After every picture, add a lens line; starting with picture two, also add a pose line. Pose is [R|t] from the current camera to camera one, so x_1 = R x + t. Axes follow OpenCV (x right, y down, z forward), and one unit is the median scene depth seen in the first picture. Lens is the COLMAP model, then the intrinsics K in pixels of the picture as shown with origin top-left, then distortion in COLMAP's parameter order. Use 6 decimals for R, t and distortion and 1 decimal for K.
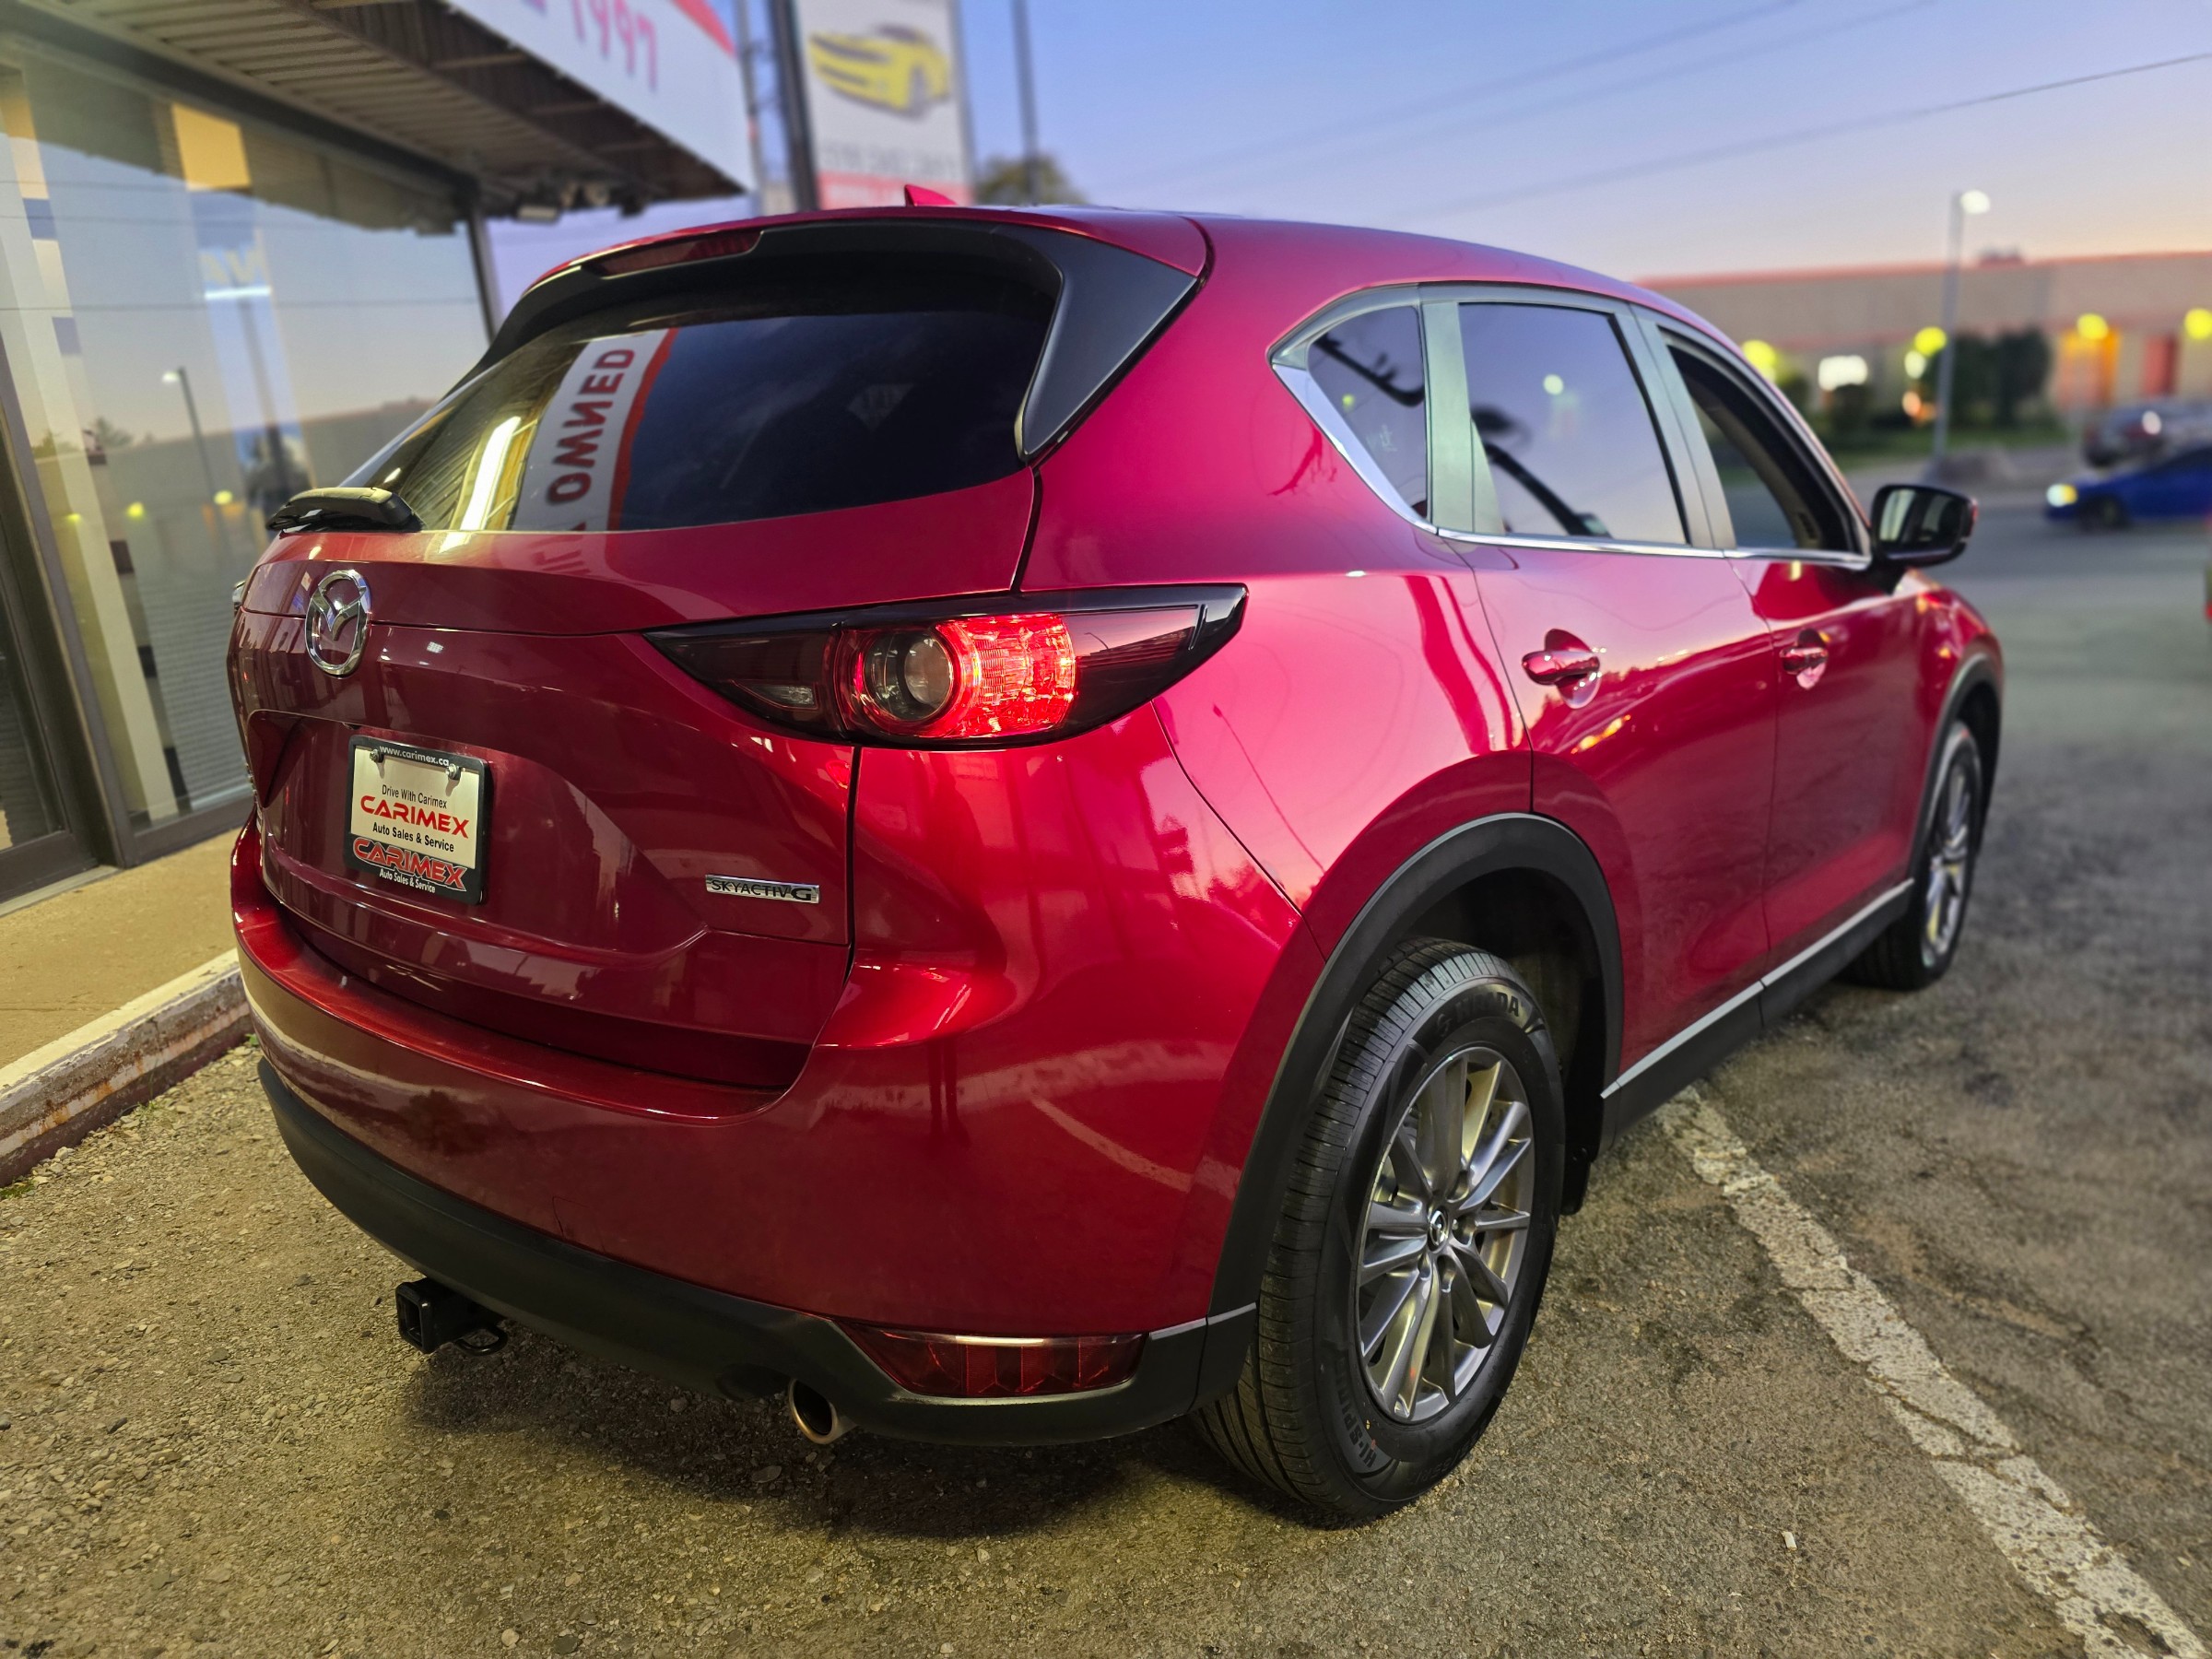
lens RADIAL K [[1476.8, 0, 1095.8], [0, 1476.8, 818.6], [0, 0, 1]] dist [0.102355, -0.084679]
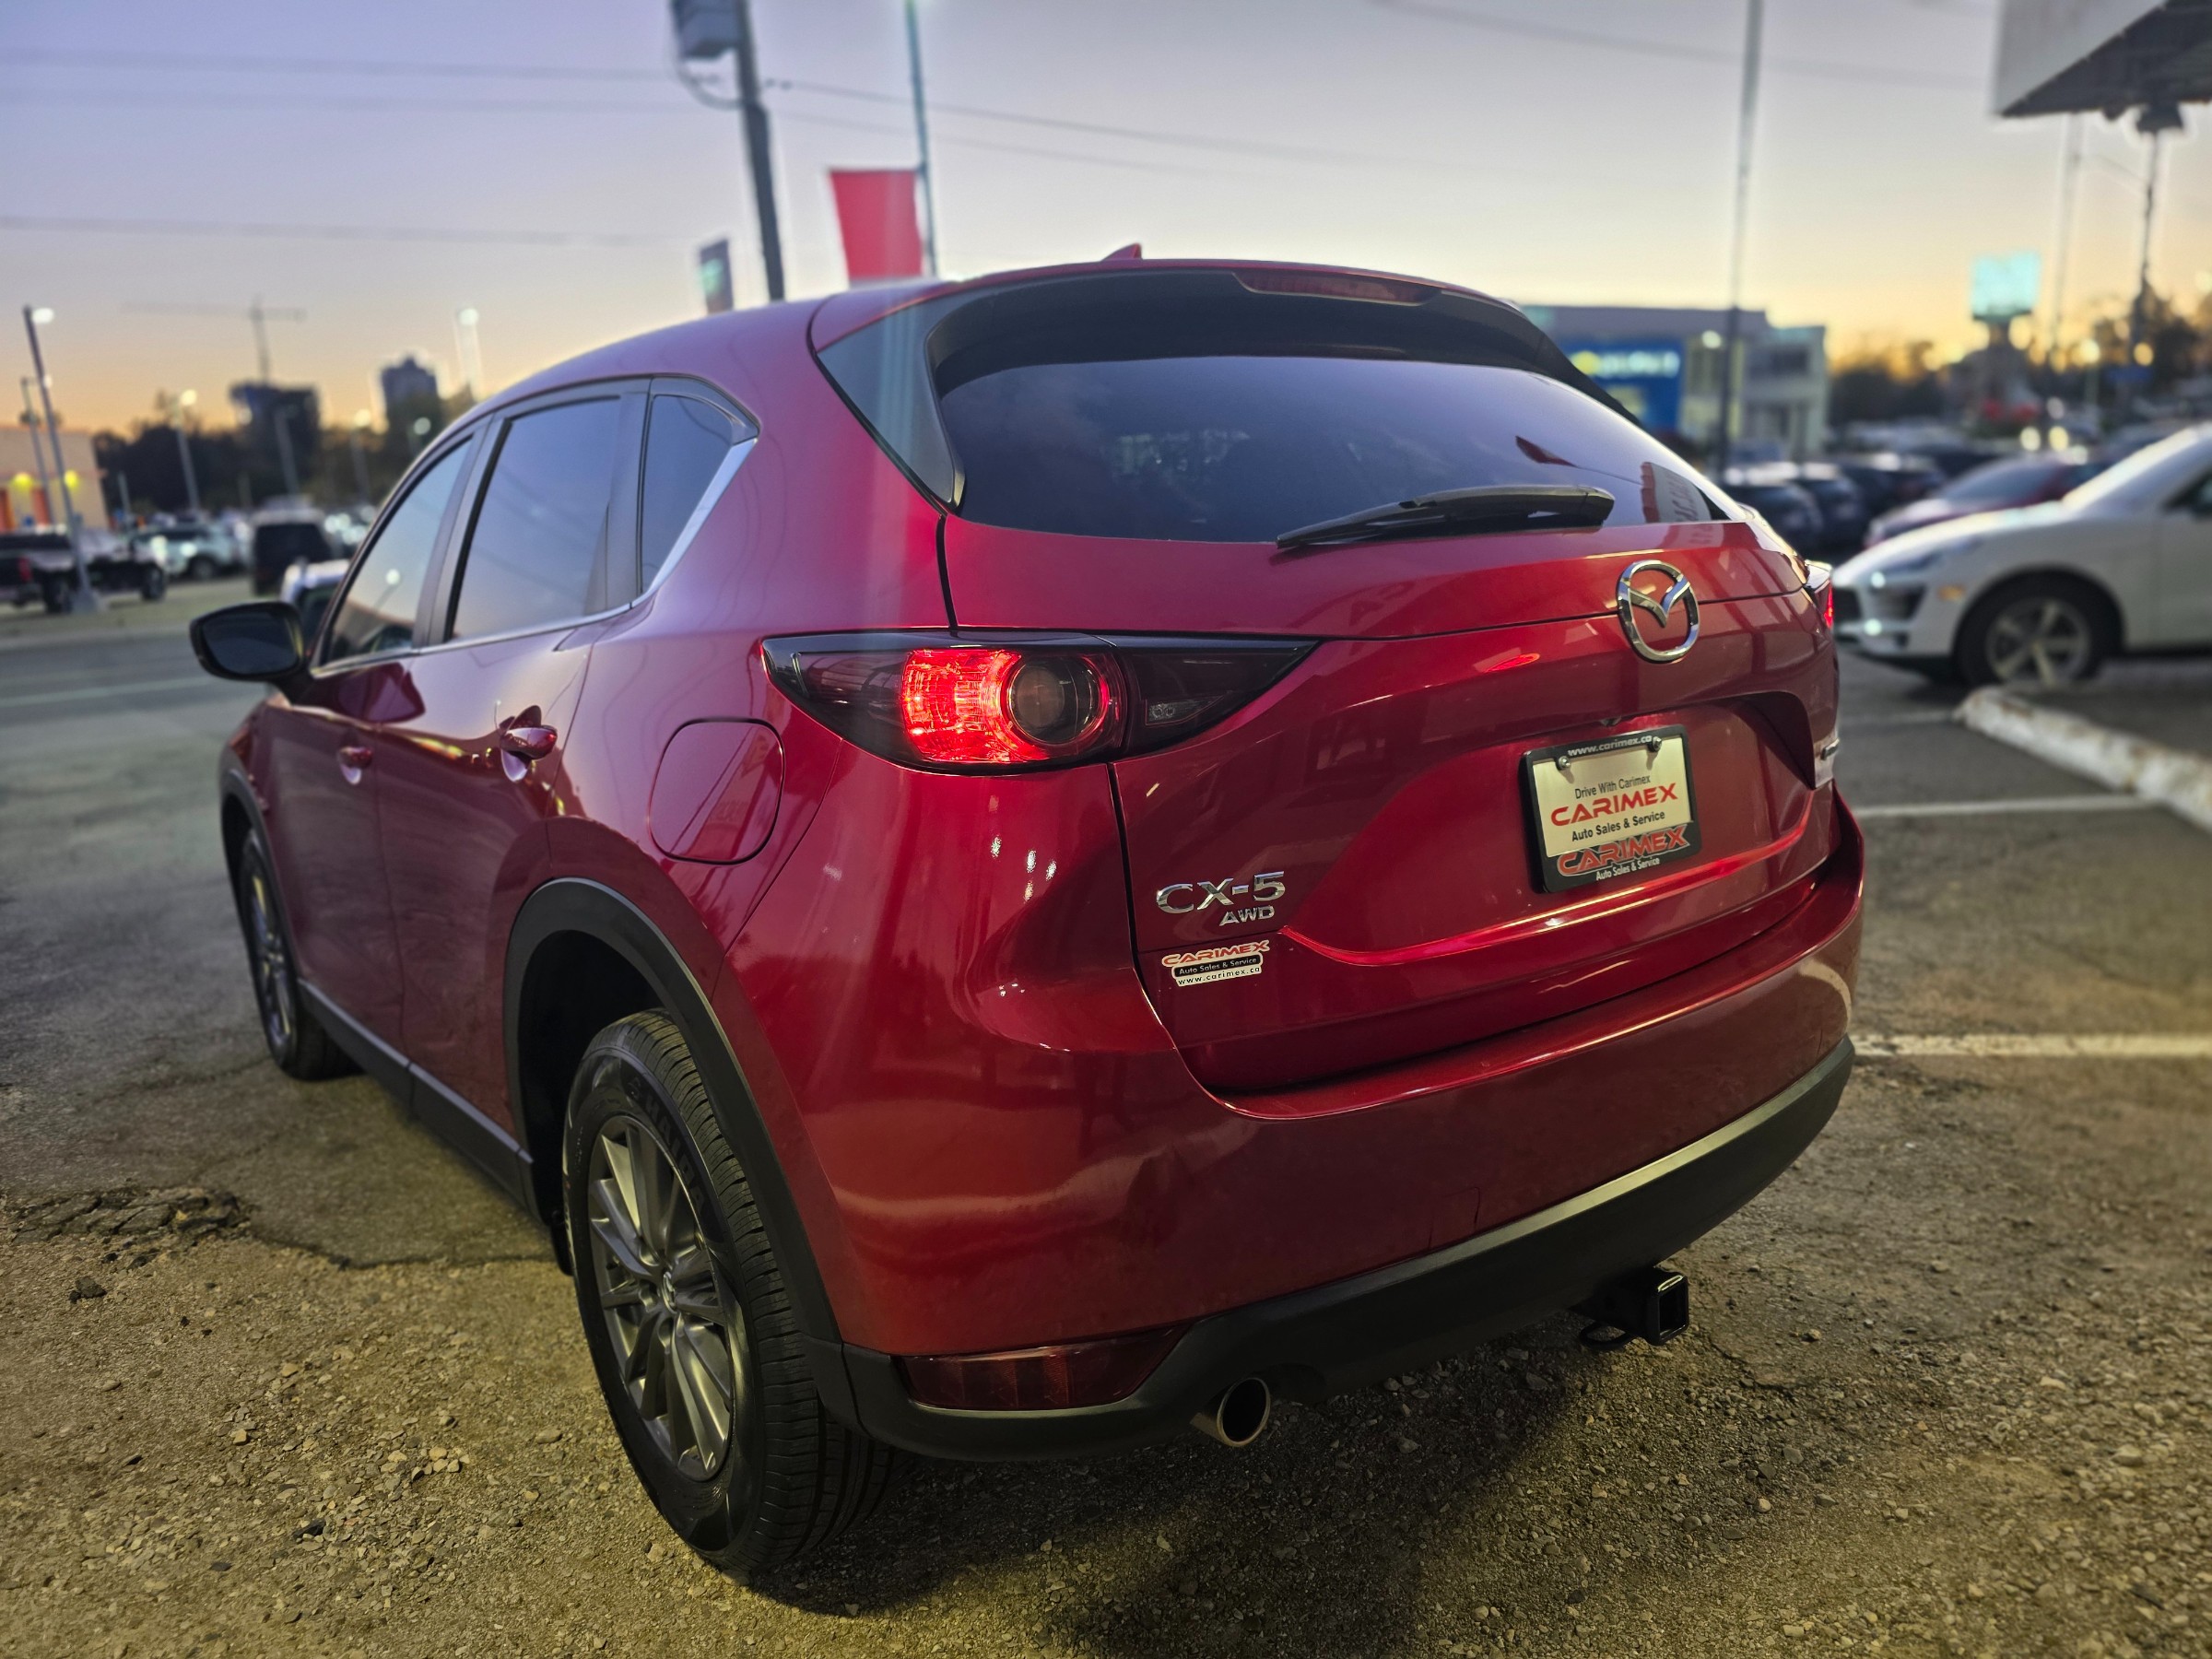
lens RADIAL K [[1476.8, 0, 1095.8], [0, 1476.8, 818.6], [0, 0, 1]] dist [0.102355, -0.084679]
pose [[0.204873, -0.144998, 0.967989, -1.499273], [0.258468, 0.961876, 0.089378, -0.173228], [-0.944045, 0.231883, 0.234540, 1.095145]]
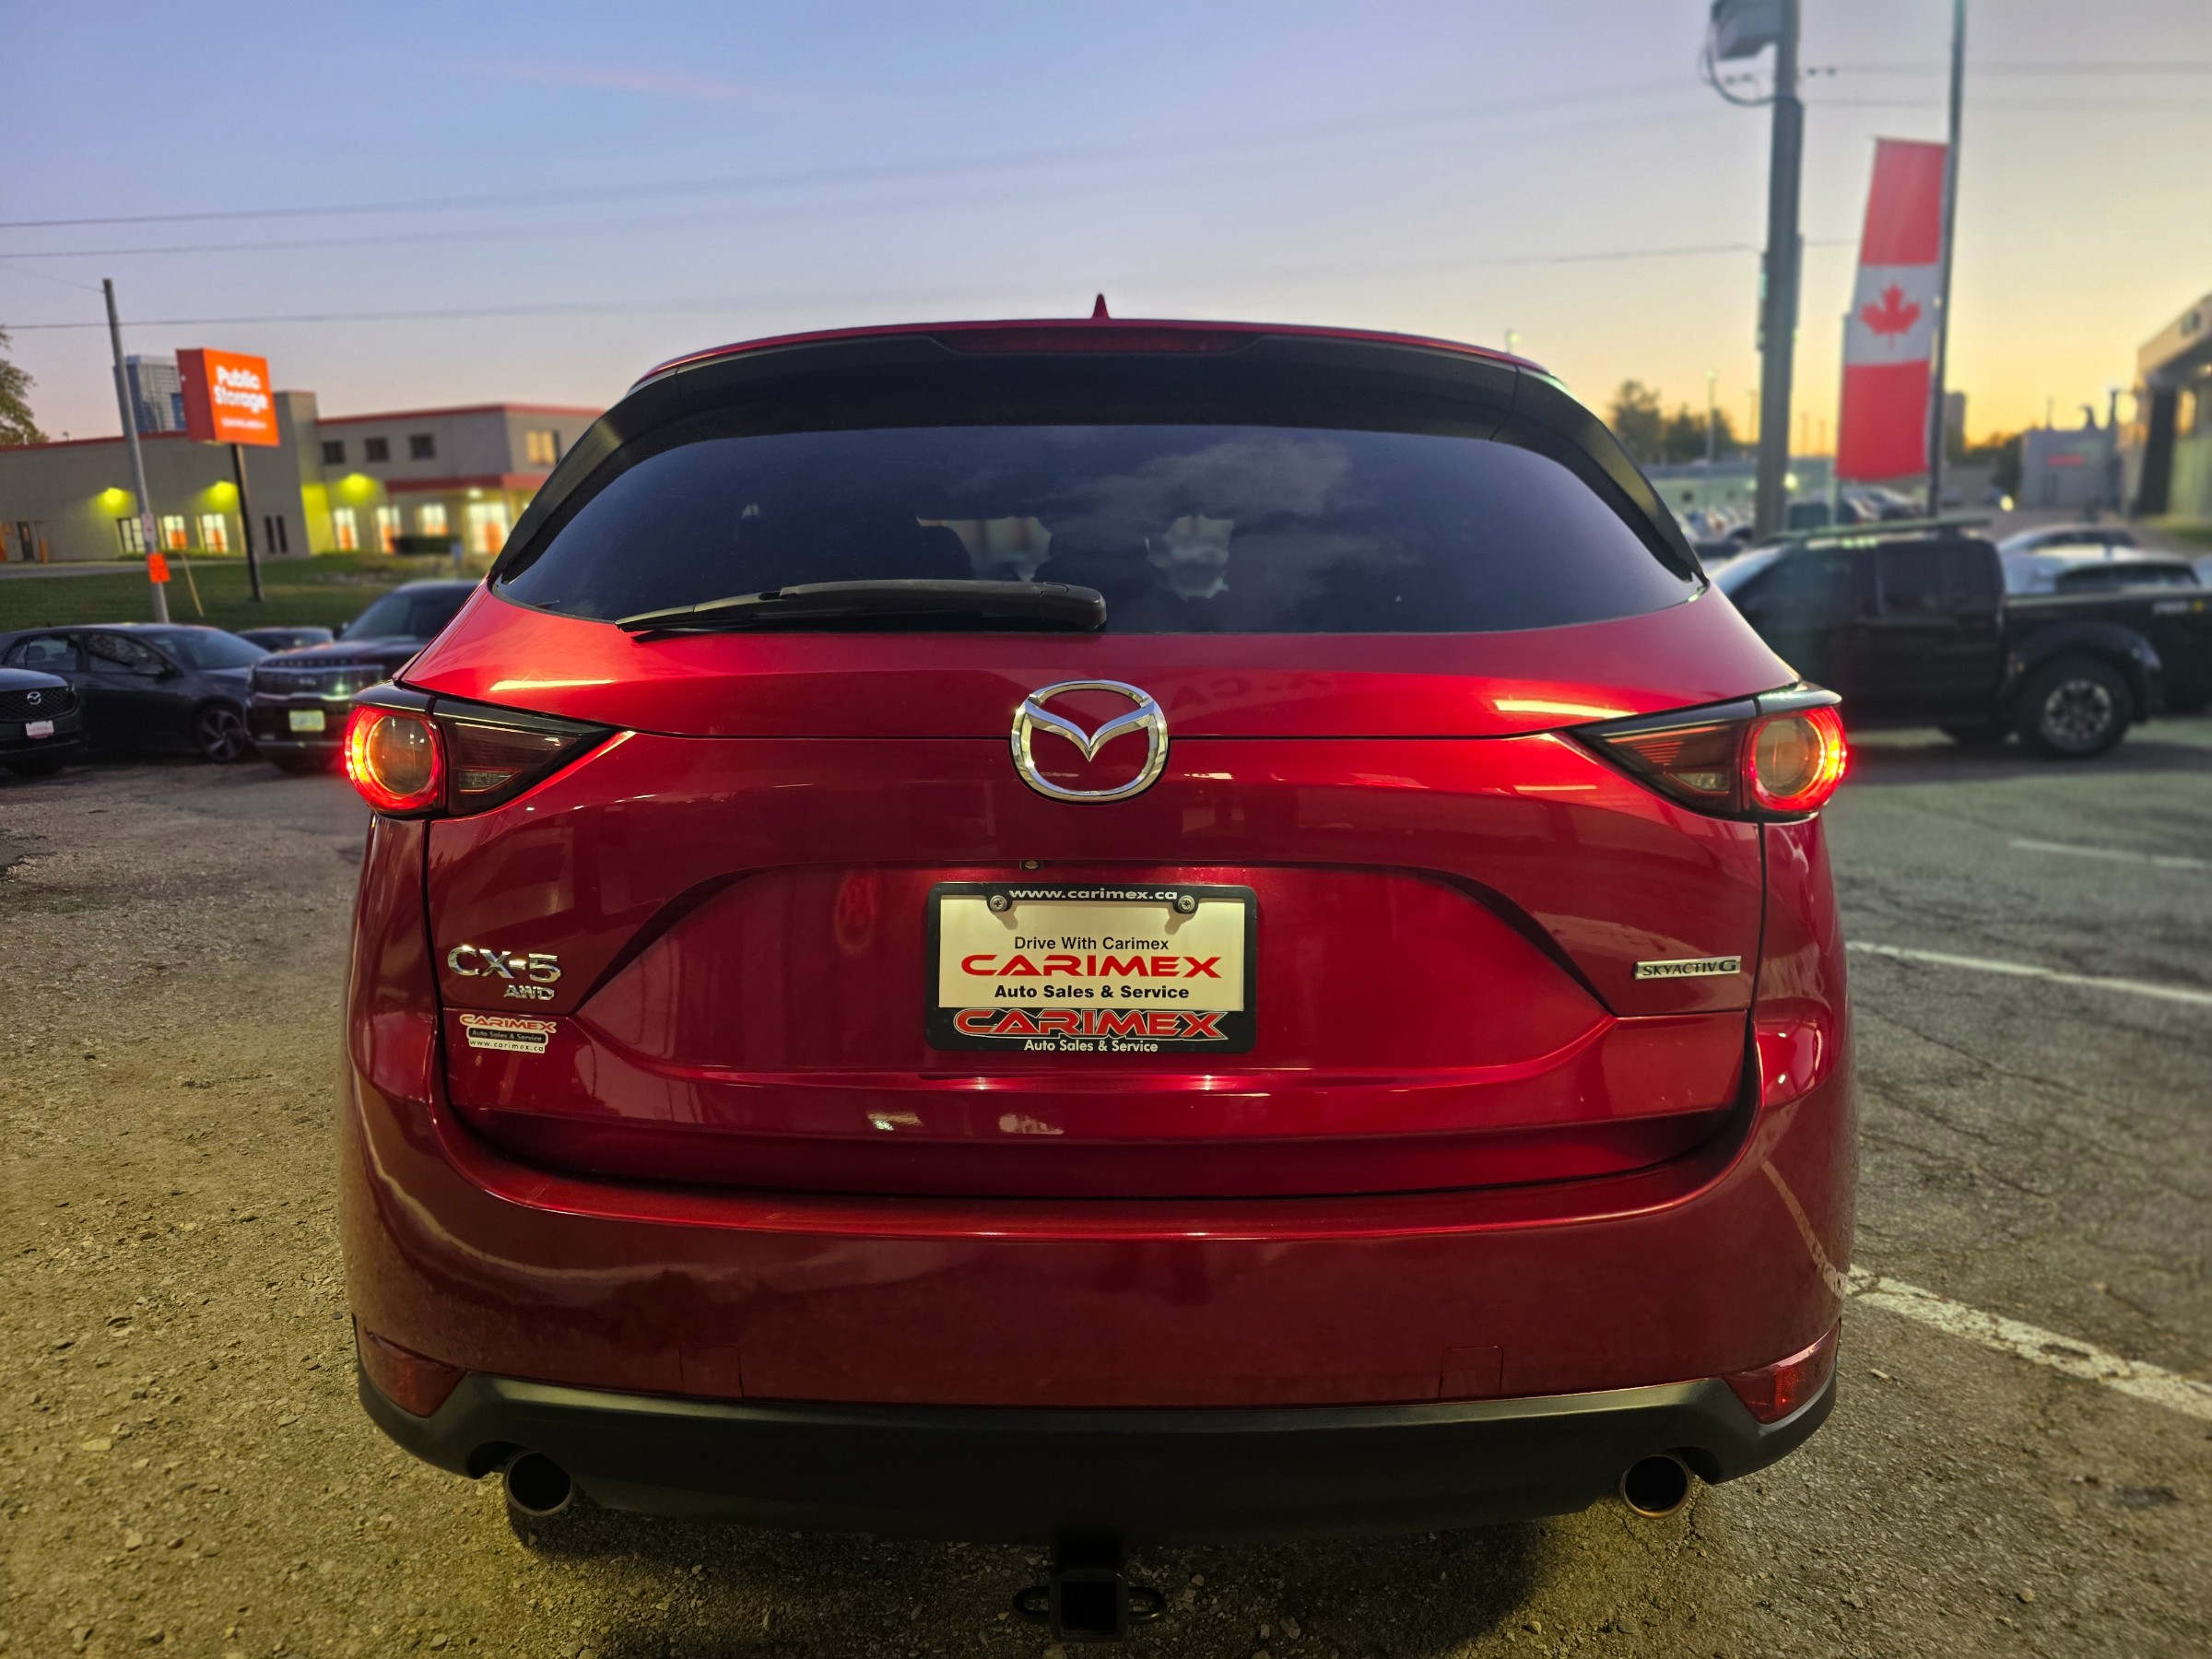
lens RADIAL K [[1476.8, 0, 1095.8], [0, 1476.8, 818.6], [0, 0, 1]] dist [0.102355, -0.084679]
pose [[0.761286, -0.058544, 0.645768, -0.978175], [0.115052, 0.992309, -0.045672, -0.045757], [-0.638128, 0.109066, 0.762166, 0.360475]]
